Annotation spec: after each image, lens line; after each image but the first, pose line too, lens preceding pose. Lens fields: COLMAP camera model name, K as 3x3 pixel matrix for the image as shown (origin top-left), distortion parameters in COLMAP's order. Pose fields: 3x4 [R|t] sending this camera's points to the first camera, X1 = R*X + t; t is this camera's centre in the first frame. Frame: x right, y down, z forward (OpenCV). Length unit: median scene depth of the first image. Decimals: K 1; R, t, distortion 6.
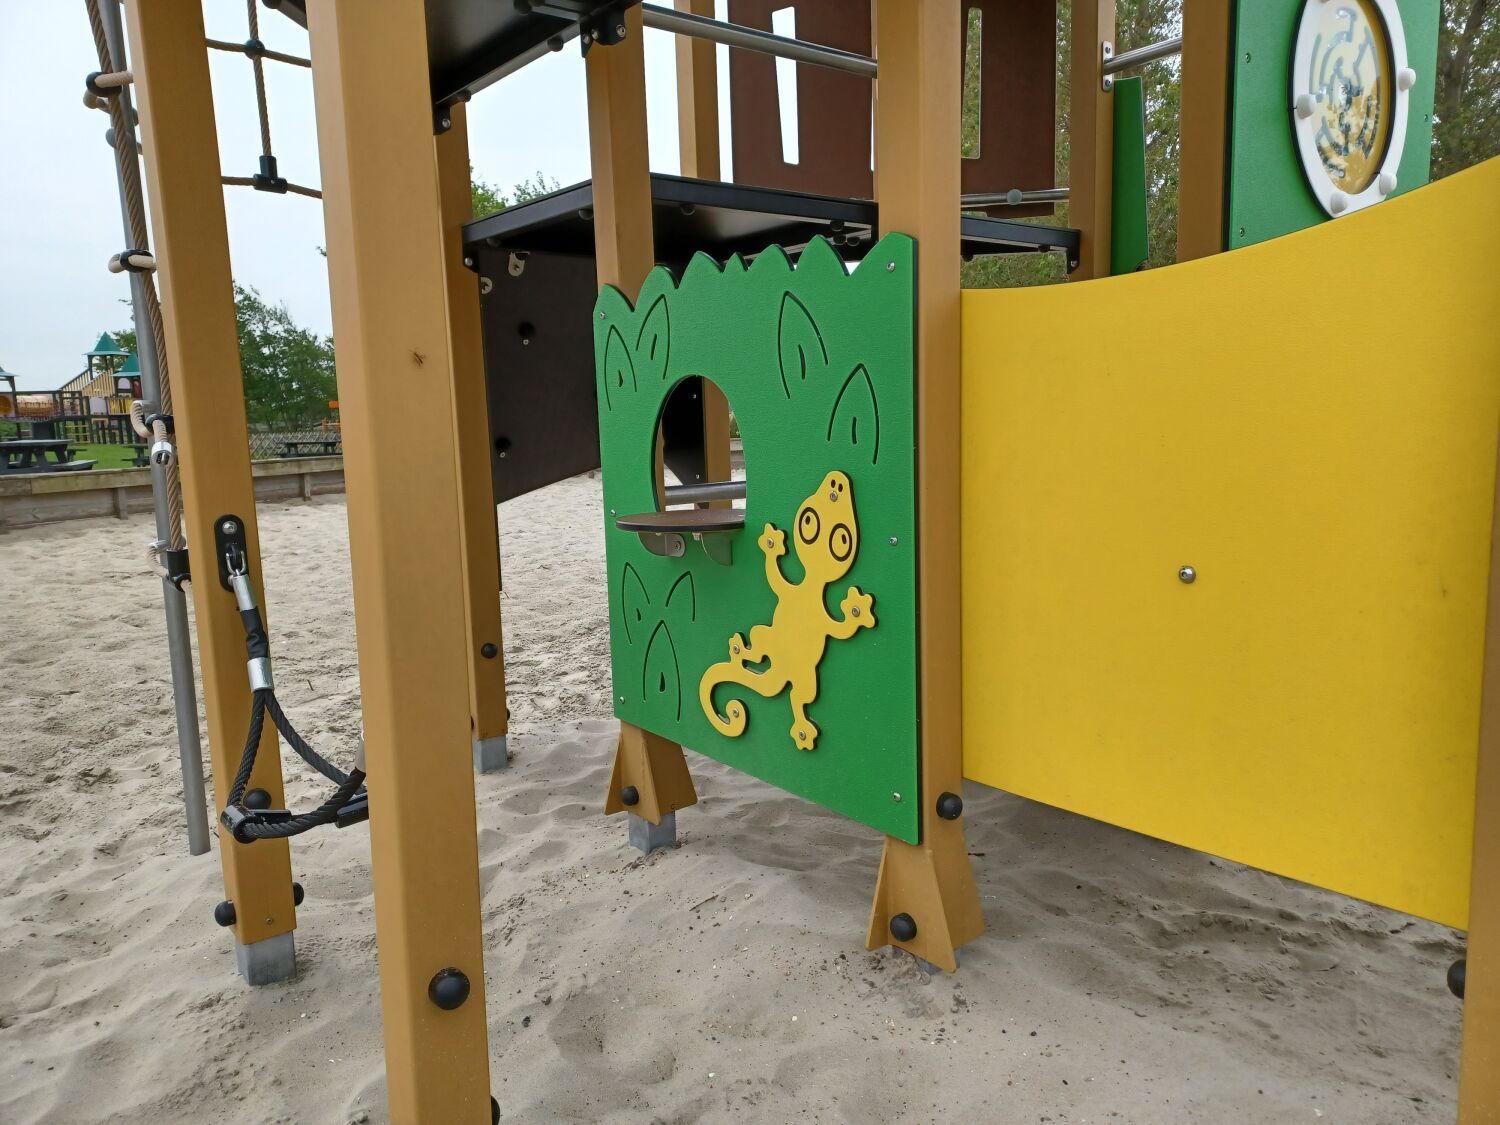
lens RADIAL K [[1123.9, 0, 750.0], [0, 1123.9, 562.5], [0, 0, 1]] dist [0.097718, -0.001667]
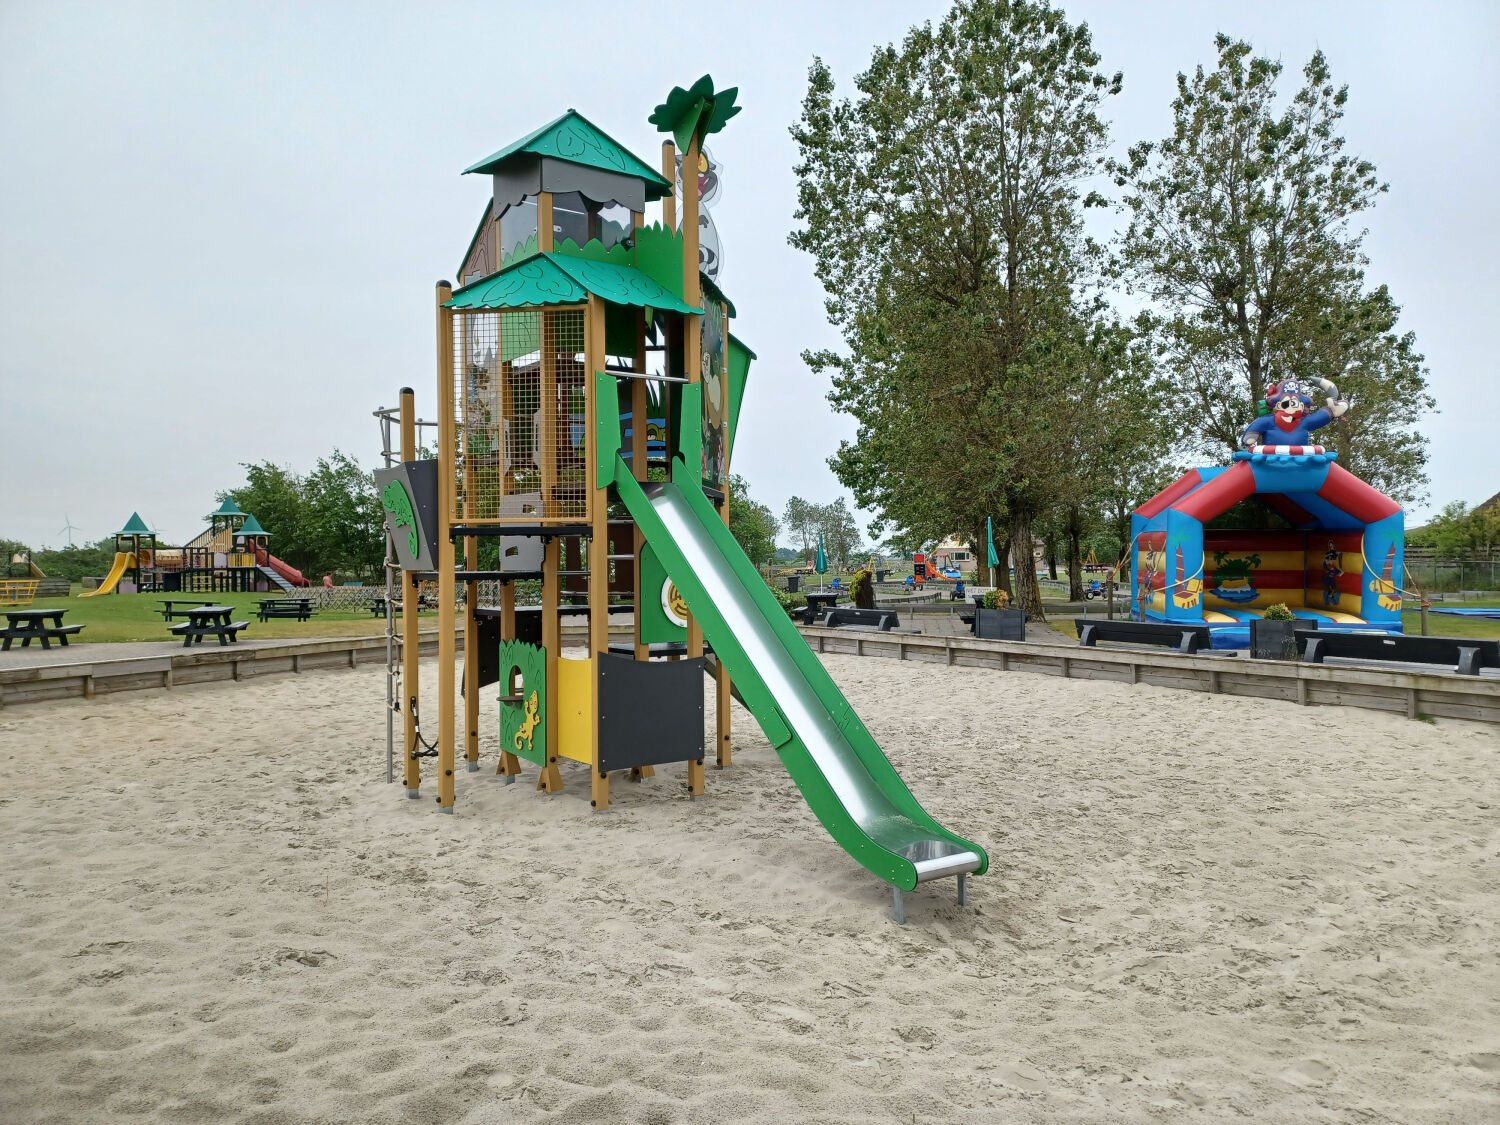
lens RADIAL K [[1123.9, 0, 750.0], [0, 1123.9, 562.5], [0, 0, 1]] dist [0.097718, -0.001667]
pose [[0.998160, 0.023000, -0.056112, 0.221918], [-0.029964, 0.991501, -0.126598, -0.006673], [0.052724, 0.128046, 0.990366, -0.678946]]
